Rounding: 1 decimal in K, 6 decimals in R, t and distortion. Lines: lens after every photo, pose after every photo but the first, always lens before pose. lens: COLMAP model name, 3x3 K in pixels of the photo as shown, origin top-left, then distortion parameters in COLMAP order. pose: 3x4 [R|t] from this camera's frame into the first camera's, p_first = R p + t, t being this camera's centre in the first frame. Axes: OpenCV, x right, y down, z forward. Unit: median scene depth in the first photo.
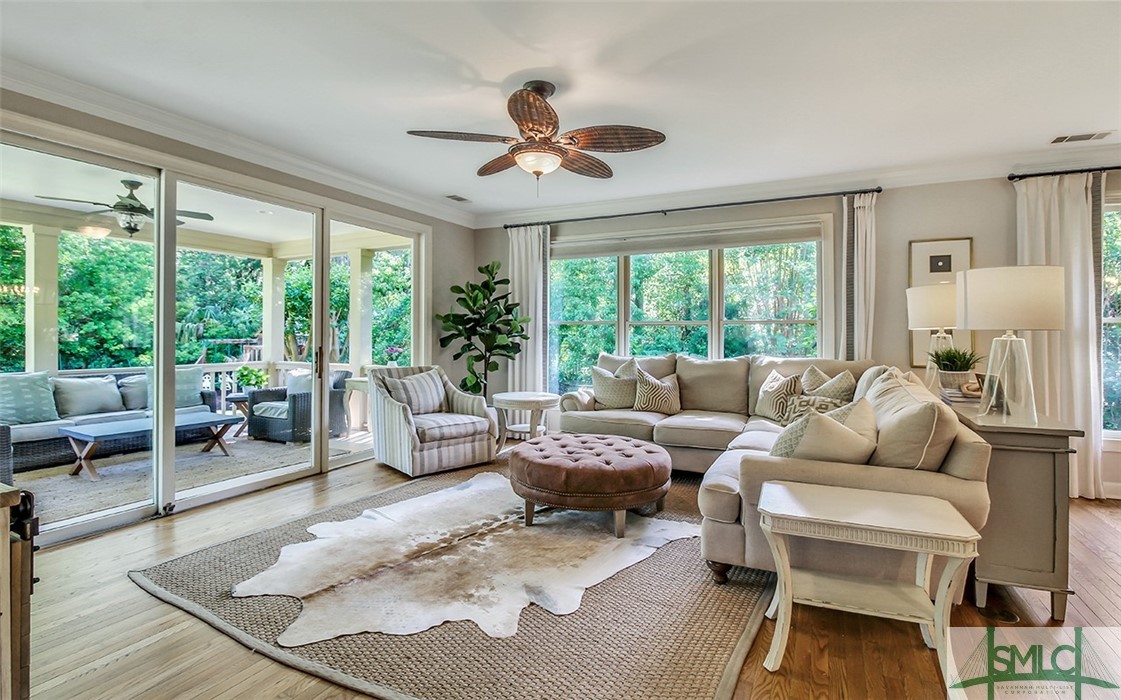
lens RADIAL K [[533.8, 0, 574.0], [0, 533.8, 329.4], [0, 0, 1]] dist [0.000764, -0.007984]
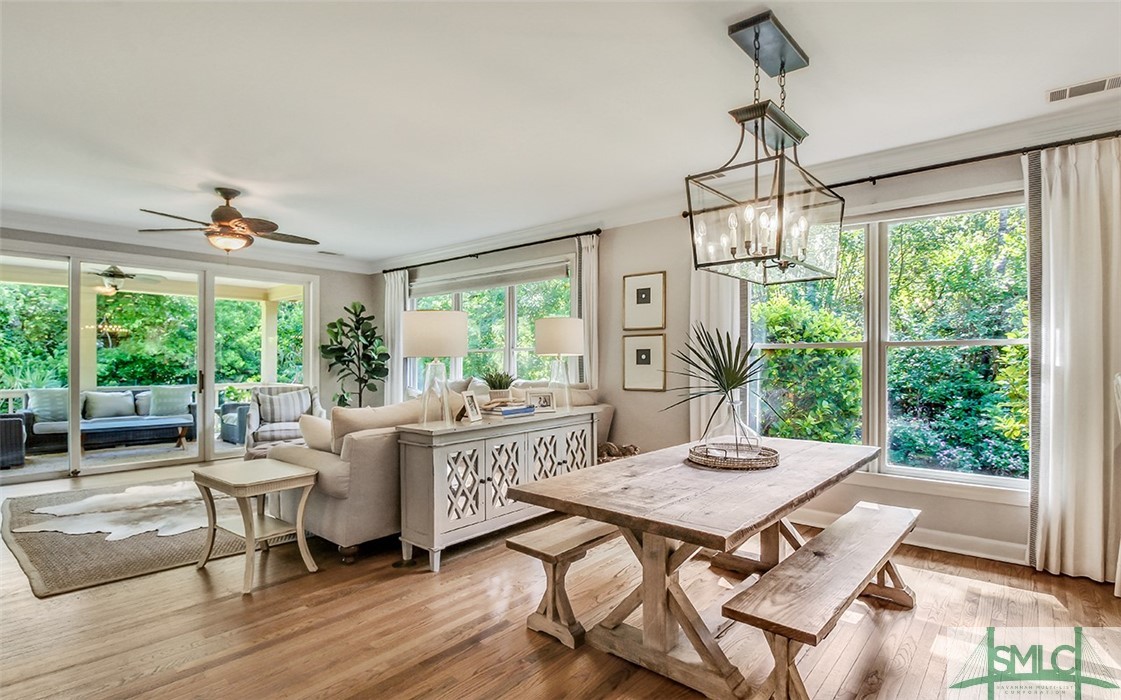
lens RADIAL K [[554.5, 0, 548.1], [0, 554.5, 365.6], [0, 0, 1]] dist [0.003439, -0.000245]
pose [[0.961407, 0.000688, -0.275128, 0.634519], [0.004077, 0.999851, 0.016748, -0.000855], [0.275098, -0.017223, 0.961262, -0.114245]]
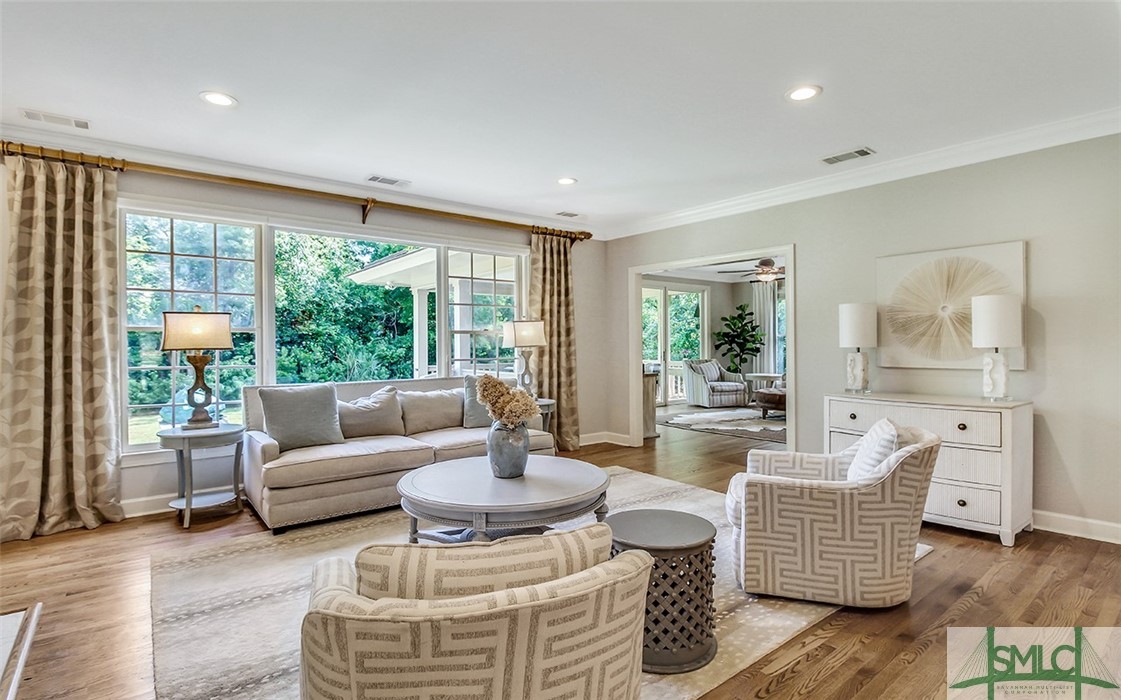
lens RADIAL K [[533.8, 0, 564.3], [0, 533.8, 345.2], [0, 0, 1]] dist [0.000764, -0.007984]
pose [[0.899233, -0.004500, -0.437448, 0.099100], [0.011194, 0.999856, 0.012725, -0.013033], [0.437328, -0.016339, 0.899154, -0.966417]]
